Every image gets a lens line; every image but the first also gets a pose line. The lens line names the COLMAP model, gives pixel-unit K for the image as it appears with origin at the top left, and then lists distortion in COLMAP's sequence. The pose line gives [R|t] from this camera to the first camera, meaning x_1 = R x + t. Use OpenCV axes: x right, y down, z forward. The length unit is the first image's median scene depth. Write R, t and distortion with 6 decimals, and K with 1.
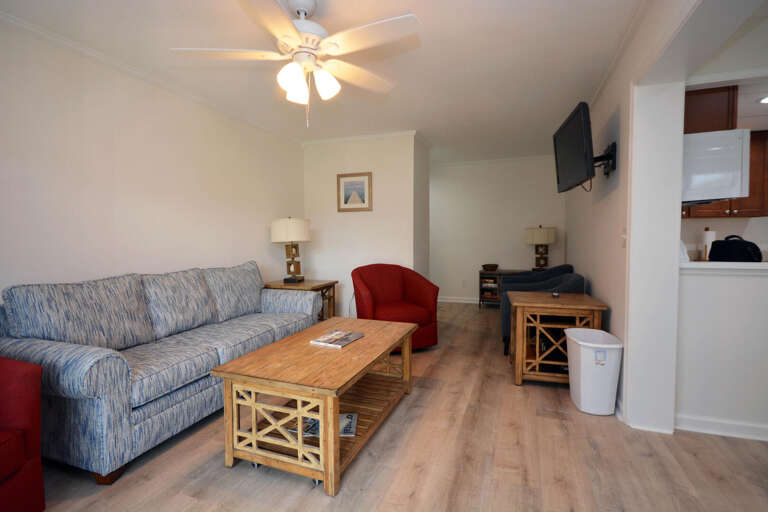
lens RADIAL K [[373.4, 0, 384.0], [0, 373.4, 256.0], [0, 0, 1]] dist [0.010529, 0.000054]
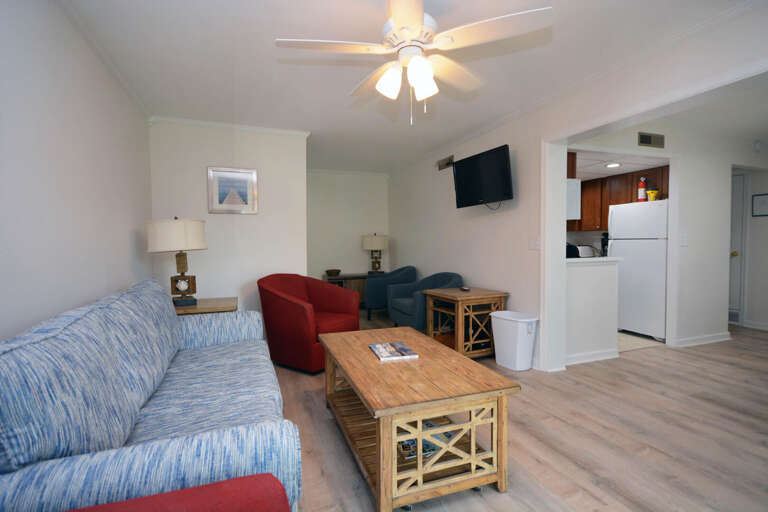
lens RADIAL K [[373.4, 0, 384.0], [0, 373.4, 256.0], [0, 0, 1]] dist [0.010529, 0.000054]
pose [[0.748452, -0.023913, 0.662758, -0.785845], [0.036961, 0.999301, -0.005685, -0.013950], [-0.662158, 0.028751, 0.748812, 0.313780]]
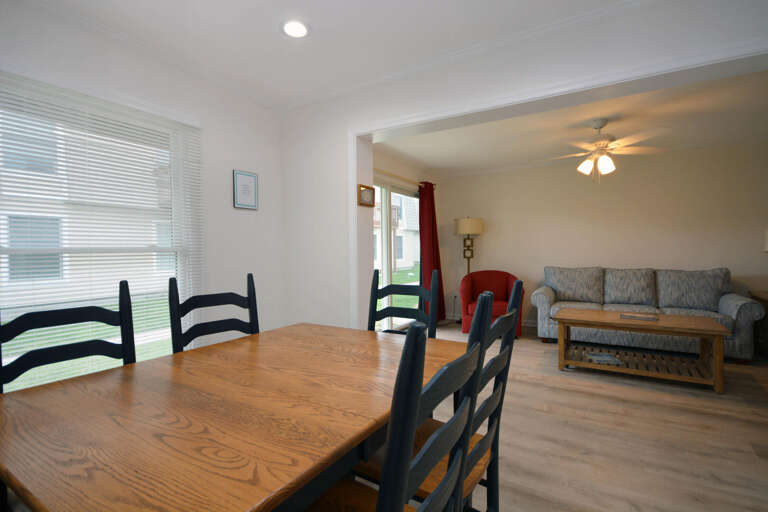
lens RADIAL K [[373.4, 0, 384.0], [0, 373.4, 256.0], [0, 0, 1]] dist [0.010529, 0.000054]
pose [[-0.173420, 0.028884, -0.984424, 1.574738], [-0.040295, 0.998525, 0.036396, -0.039025], [0.984023, 0.045979, -0.172000, 0.258209]]
